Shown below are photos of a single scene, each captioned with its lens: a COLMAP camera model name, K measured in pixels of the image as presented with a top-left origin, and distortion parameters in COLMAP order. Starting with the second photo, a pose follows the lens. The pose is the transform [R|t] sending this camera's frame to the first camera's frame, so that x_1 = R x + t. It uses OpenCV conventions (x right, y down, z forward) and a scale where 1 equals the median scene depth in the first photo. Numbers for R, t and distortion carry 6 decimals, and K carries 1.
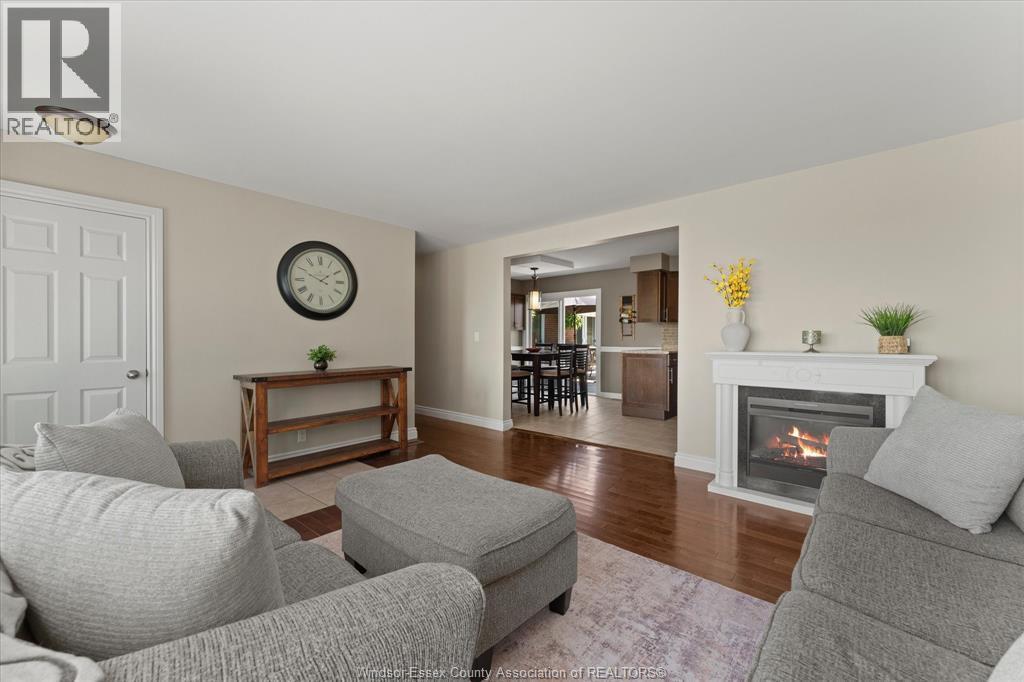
lens RADIAL K [[410.8, 0, 506.7], [0, 410.8, 341.4], [0, 0, 1]] dist [0.000511, 0.000025]
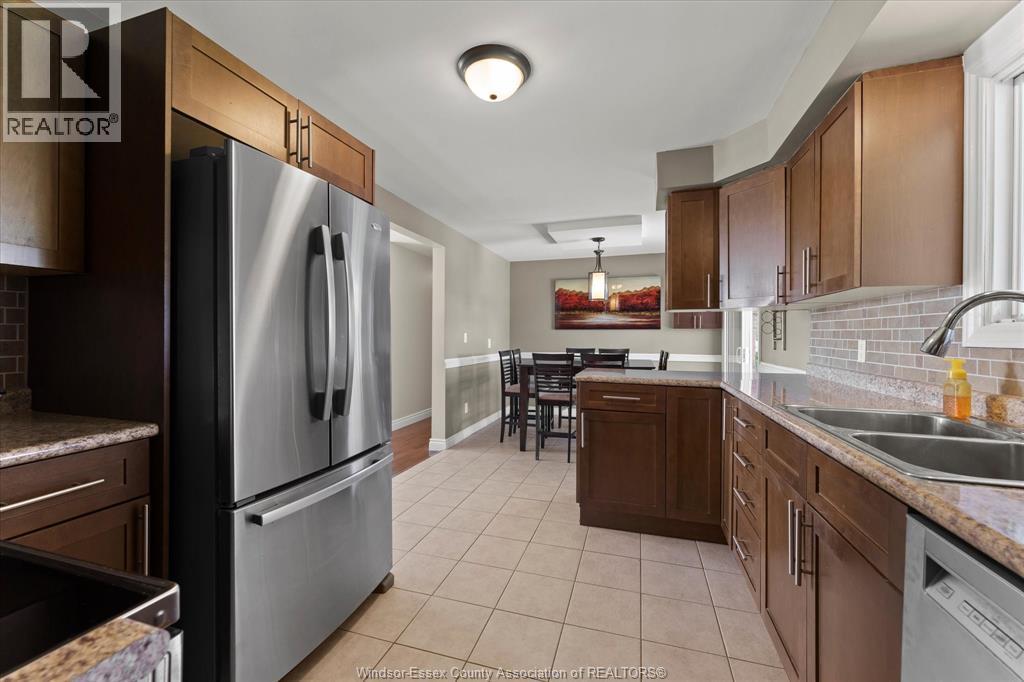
lens RADIAL K [[410.8, 0, 509.8], [0, 410.8, 334.7], [0, 0, 1]] dist [0.000511, 0.000025]
pose [[0.416785, 0.003681, -0.908998, 0.582045], [-0.019812, 0.999791, -0.005035, -0.012333], [0.908789, 0.020108, 0.416770, 0.551761]]
